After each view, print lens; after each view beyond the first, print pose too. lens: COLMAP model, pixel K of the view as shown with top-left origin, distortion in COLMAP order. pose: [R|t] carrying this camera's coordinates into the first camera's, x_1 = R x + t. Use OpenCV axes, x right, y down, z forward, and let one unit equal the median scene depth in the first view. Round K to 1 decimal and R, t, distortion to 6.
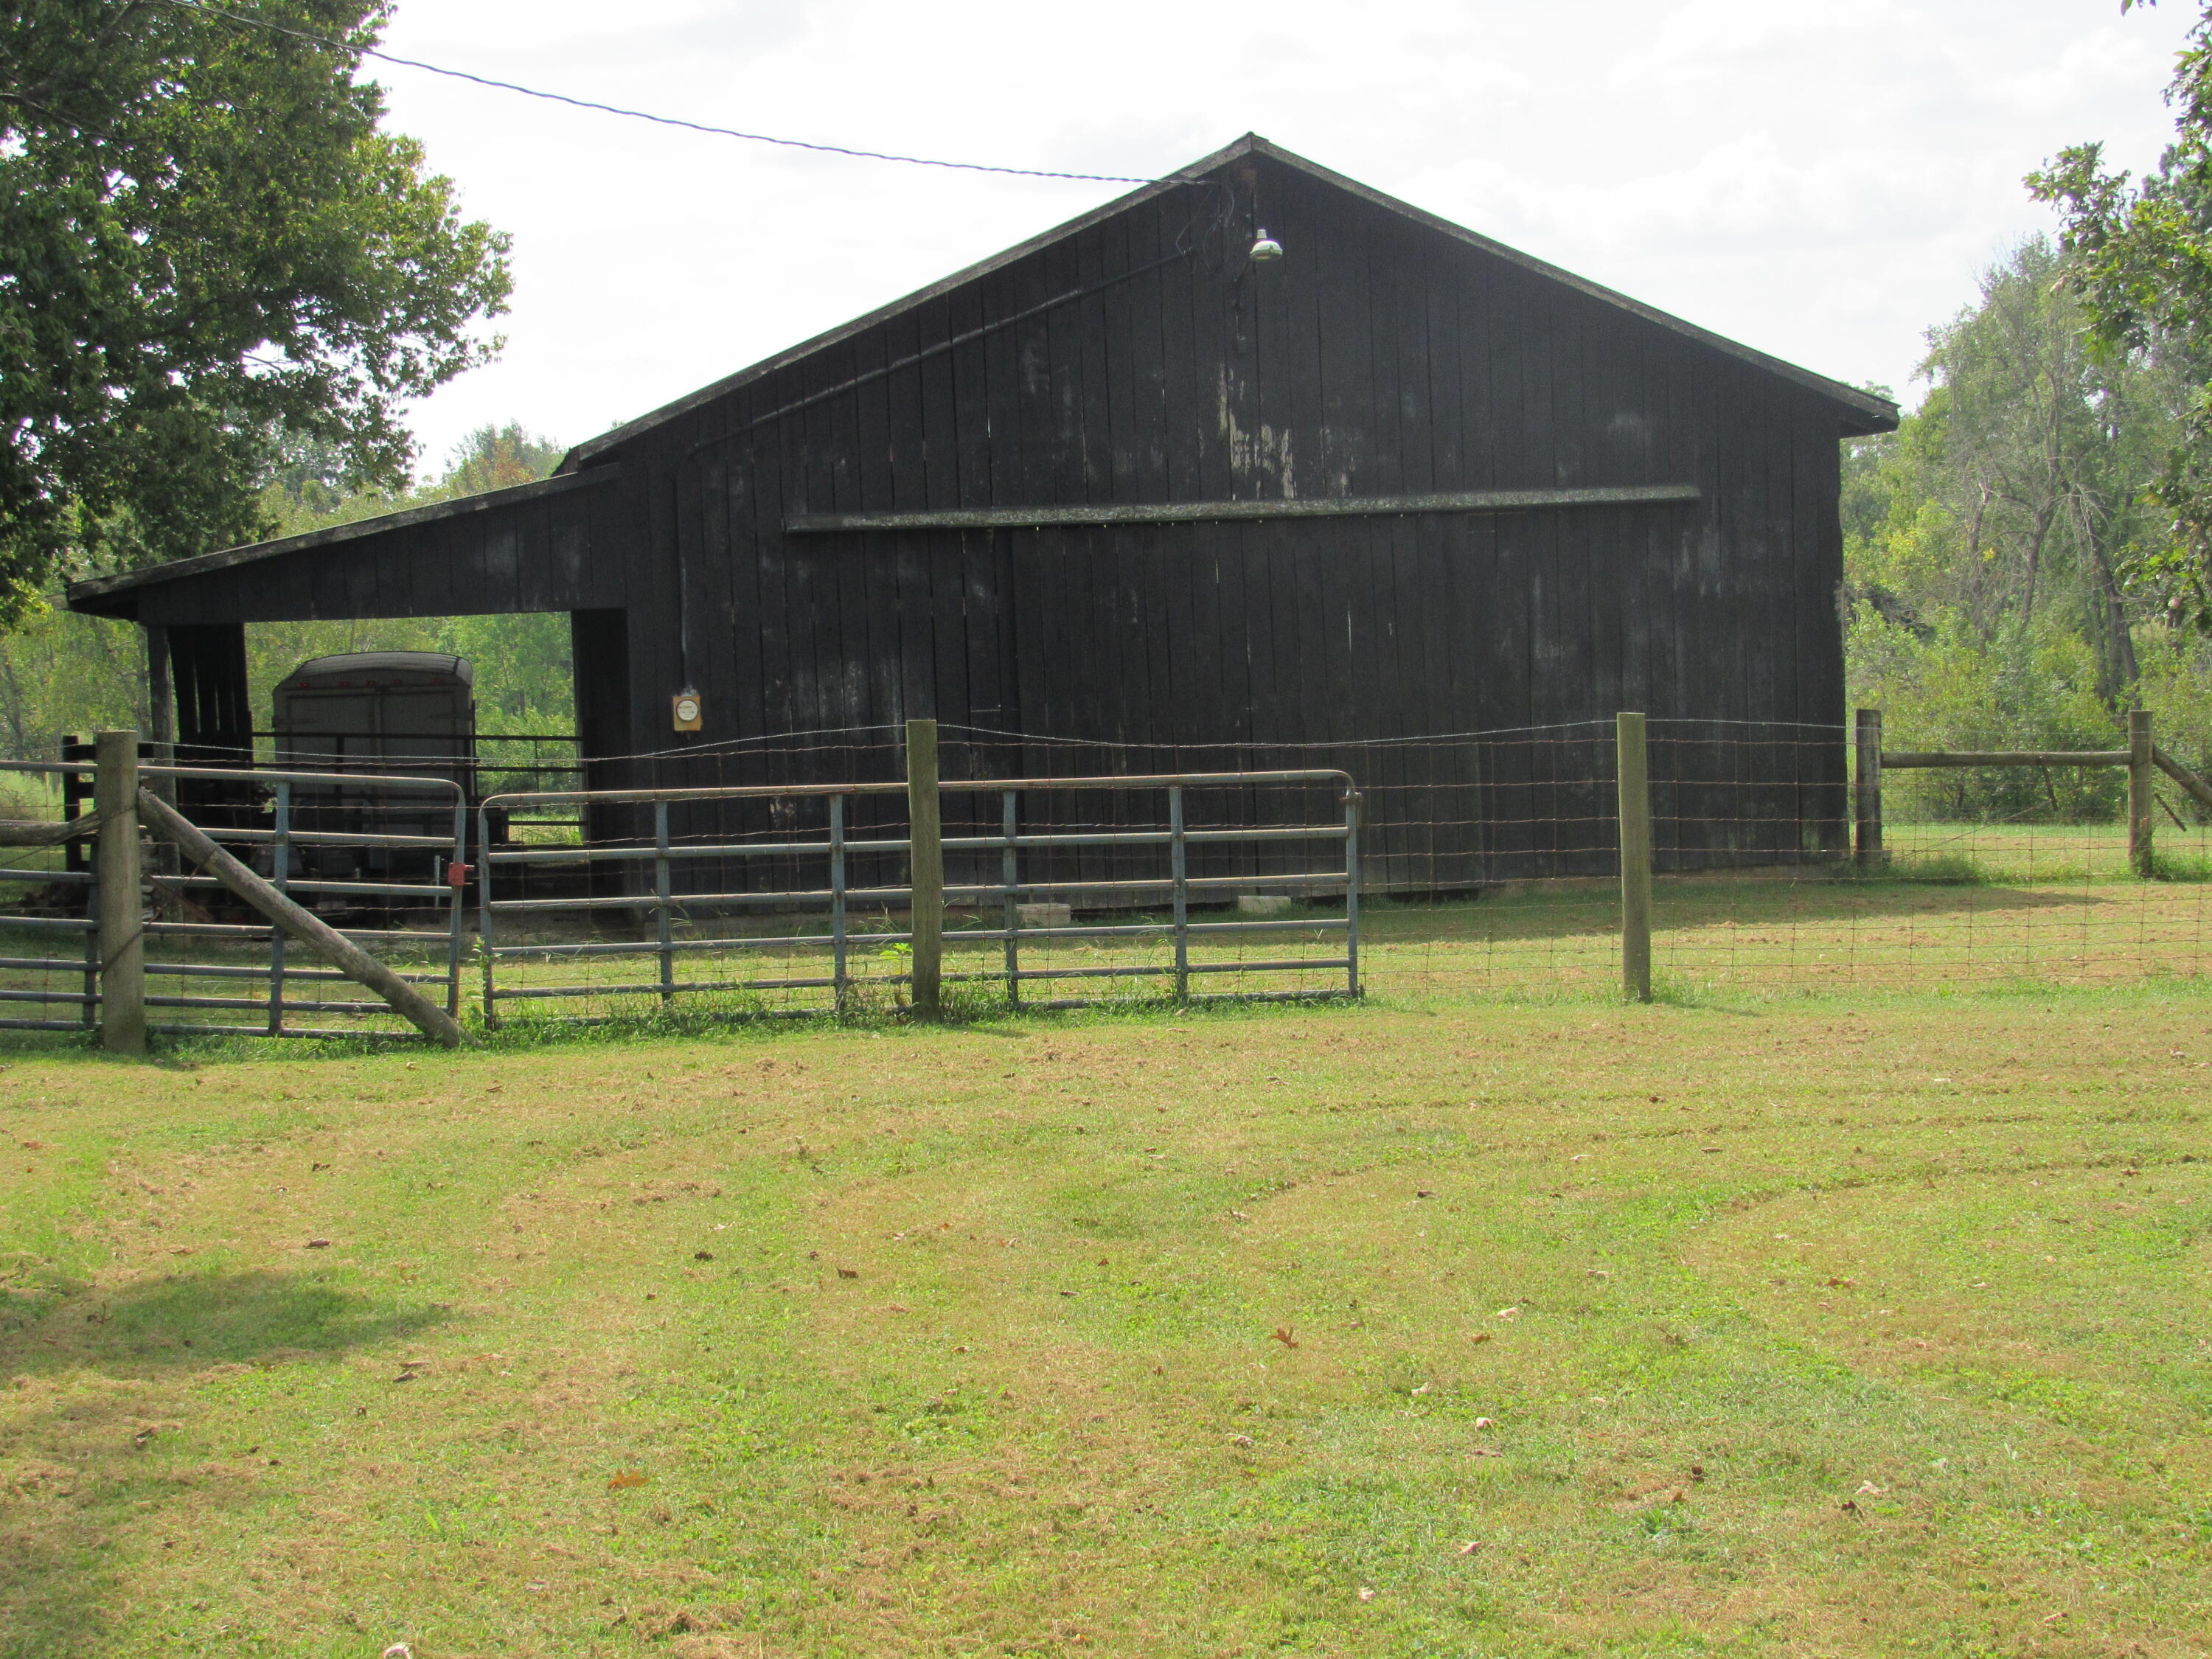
lens RADIAL K [[3882.9, 0, 1107.2], [0, 3882.9, 828.7], [0, 0, 1]] dist [-0.037693, 0.000000]
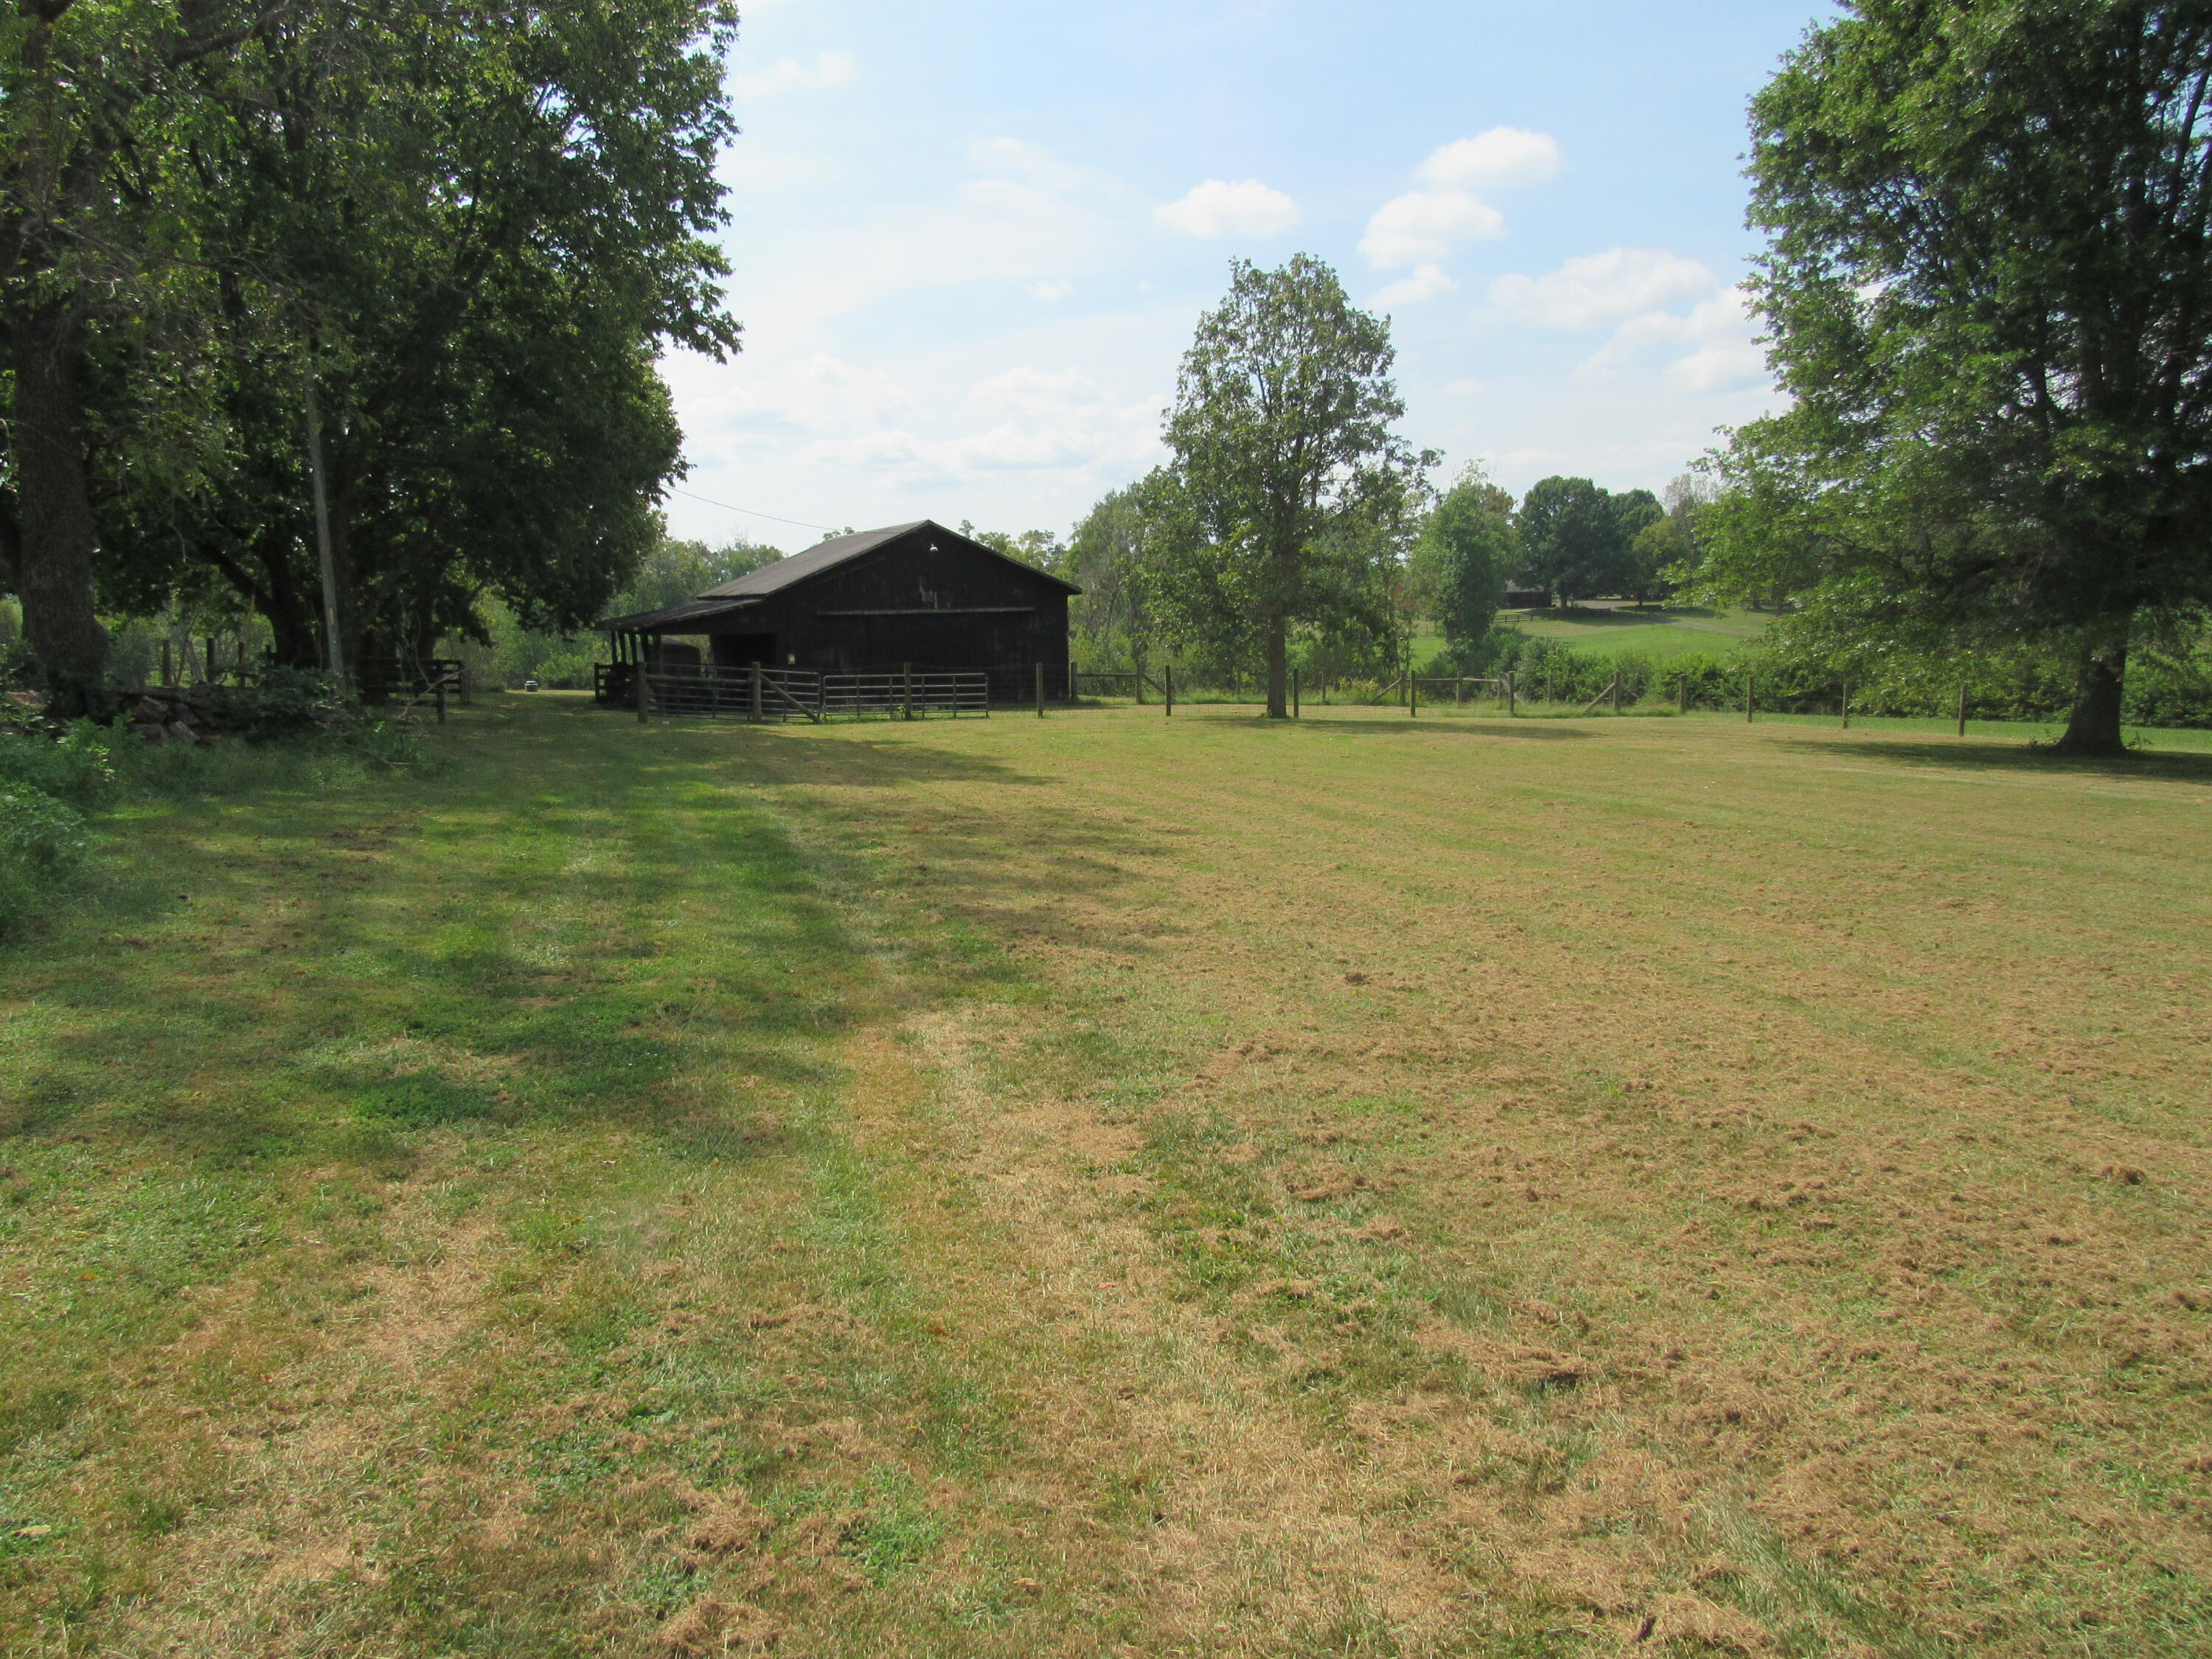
lens RADIAL K [[1620.9, 0, 1095.9], [0, 1620.9, 831.0], [0, 0, 1]] dist [-0.020740, 0.015382]
pose [[0.974267, -0.008748, 0.225228, -0.177196], [-0.008258, 0.997190, 0.074454, 0.020189], [-0.225246, -0.074398, 0.971457, -0.721100]]
